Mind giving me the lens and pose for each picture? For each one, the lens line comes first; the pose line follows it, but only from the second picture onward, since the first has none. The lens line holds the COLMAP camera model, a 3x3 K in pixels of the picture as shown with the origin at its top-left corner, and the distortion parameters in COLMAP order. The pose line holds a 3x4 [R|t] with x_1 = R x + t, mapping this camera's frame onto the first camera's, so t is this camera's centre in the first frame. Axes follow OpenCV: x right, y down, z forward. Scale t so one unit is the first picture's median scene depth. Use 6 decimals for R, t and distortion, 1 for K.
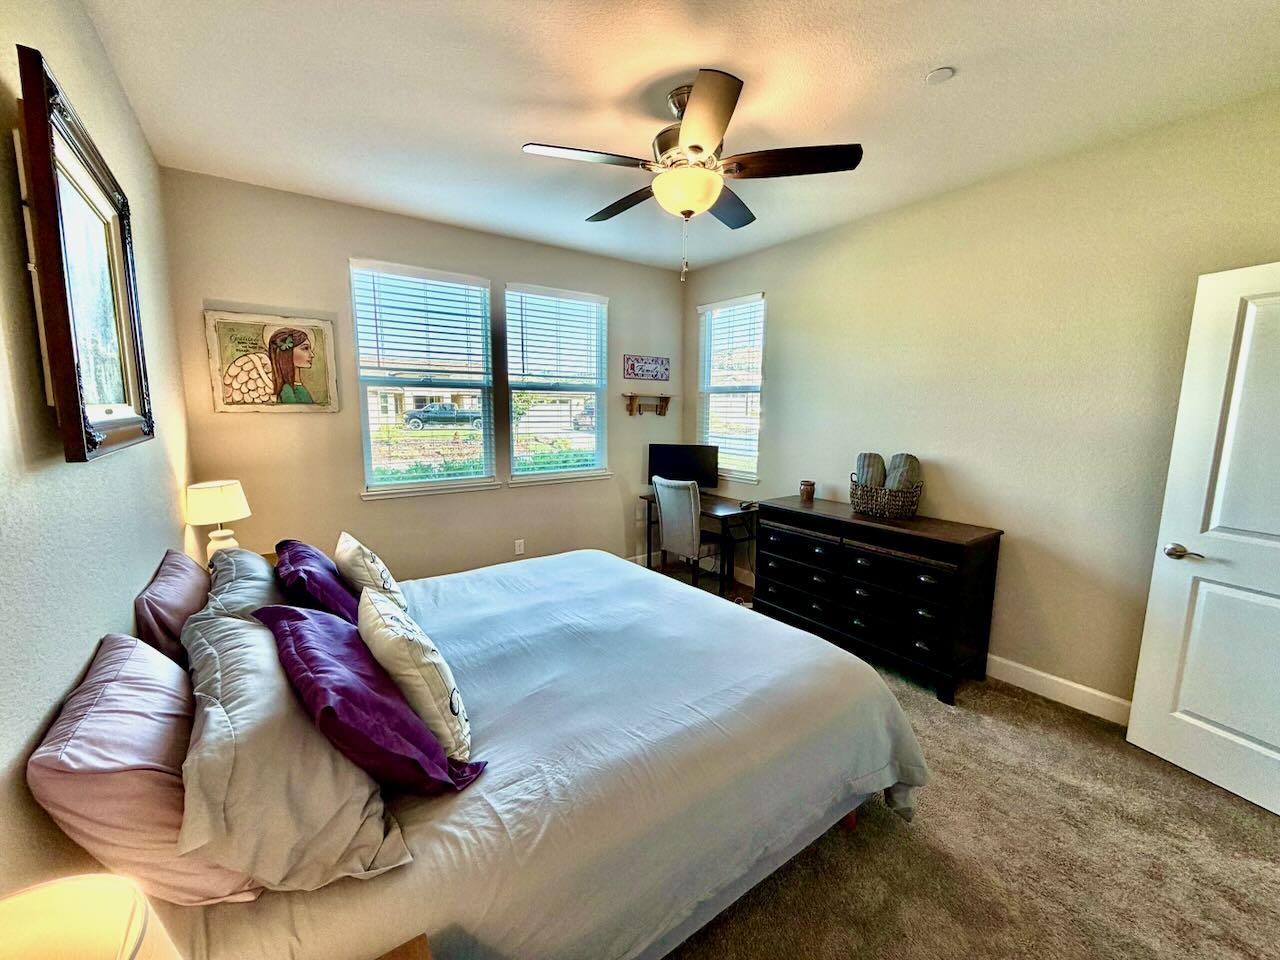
lens RADIAL K [[515.7, 0, 633.9], [0, 515.7, 488.0], [0, 0, 1]] dist [0.003108, 0.000324]
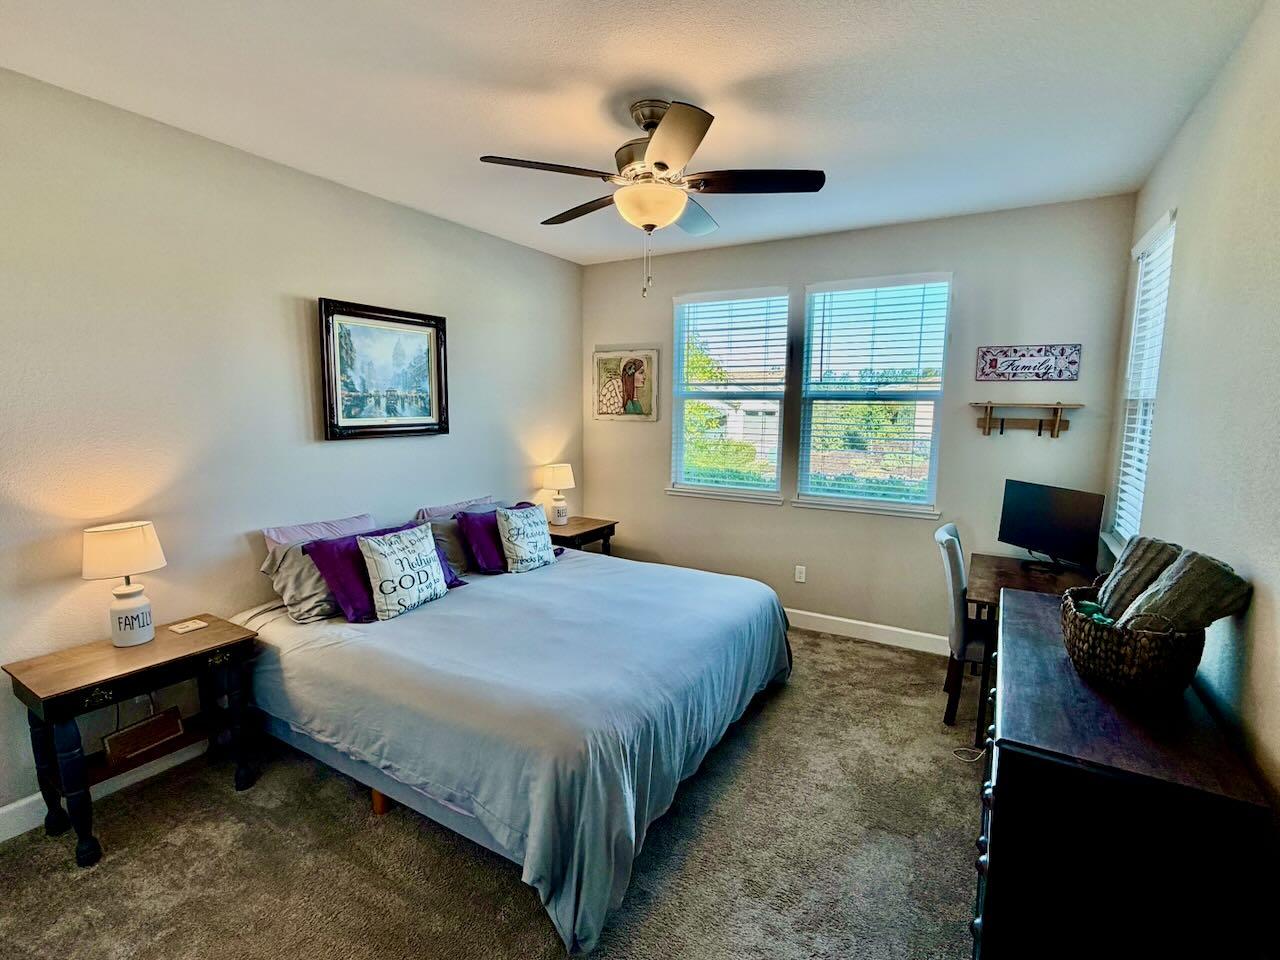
lens RADIAL K [[603.9, 0, 641.4], [0, 603.9, 477.8], [0, 0, 1]] dist [-0.001907, -0.000333]
pose [[0.413902, 0.106907, -0.904022, 0.762402], [-0.148273, 0.987736, 0.048920, -0.078333], [0.898165, 0.113794, 0.424678, 0.366318]]
